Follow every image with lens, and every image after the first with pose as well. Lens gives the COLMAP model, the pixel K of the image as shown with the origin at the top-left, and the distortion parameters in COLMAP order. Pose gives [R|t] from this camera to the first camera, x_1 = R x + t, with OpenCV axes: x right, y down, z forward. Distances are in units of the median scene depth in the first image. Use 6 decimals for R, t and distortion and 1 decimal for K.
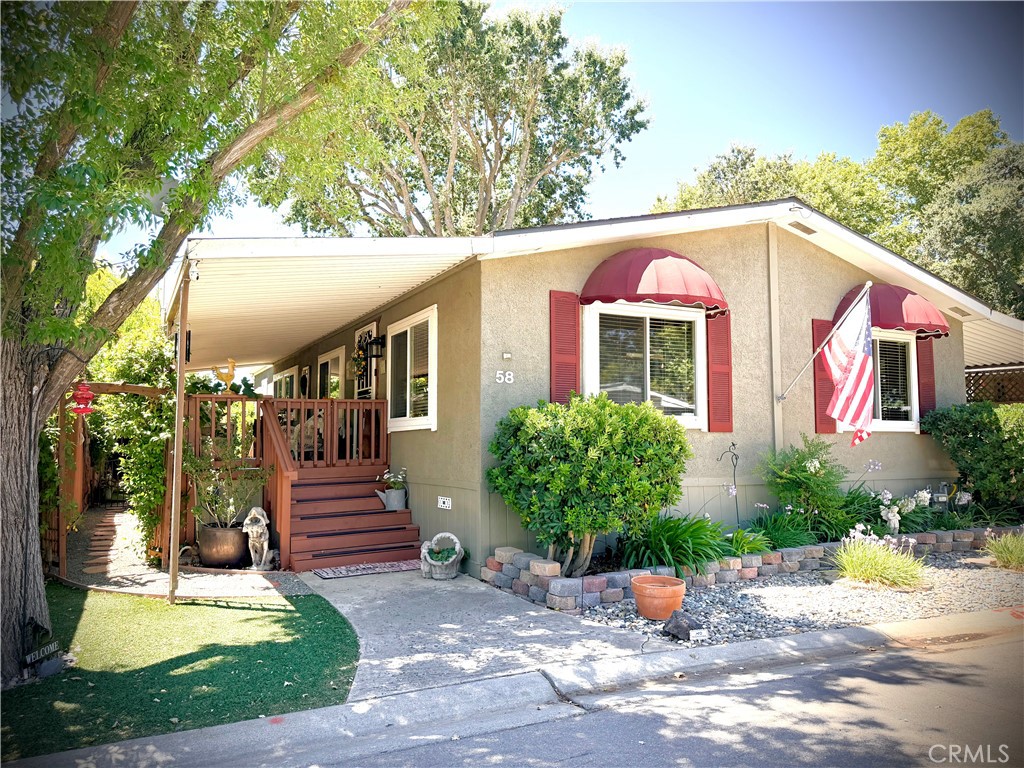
lens RADIAL K [[726.3, 0, 512.0], [0, 726.3, 384.0], [0, 0, 1]] dist [0.004851, 0.000106]
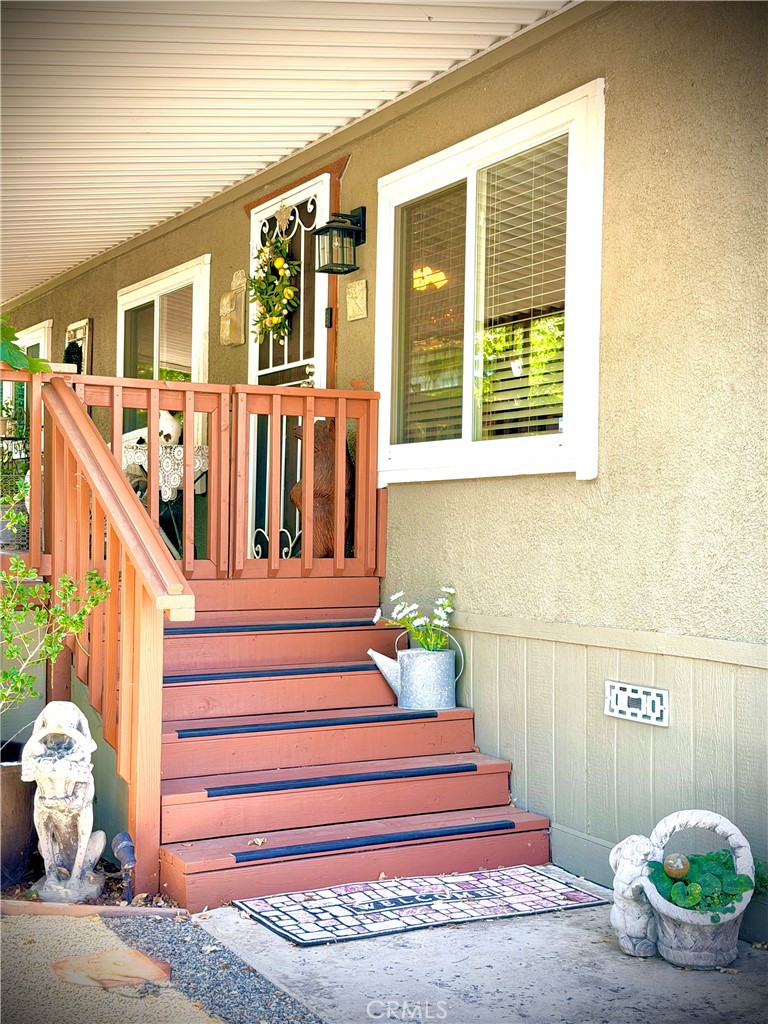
lens RADIAL K [[1626.7, 0, 384.0], [0, 1626.7, 512.0], [0, 0, 1]] dist [0.142753, -0.025687]
pose [[0.998429, 0.023378, -0.050928, -0.139802], [-0.019677, 0.997210, 0.072002, 0.025058], [0.052469, -0.070887, 0.996103, 0.234975]]
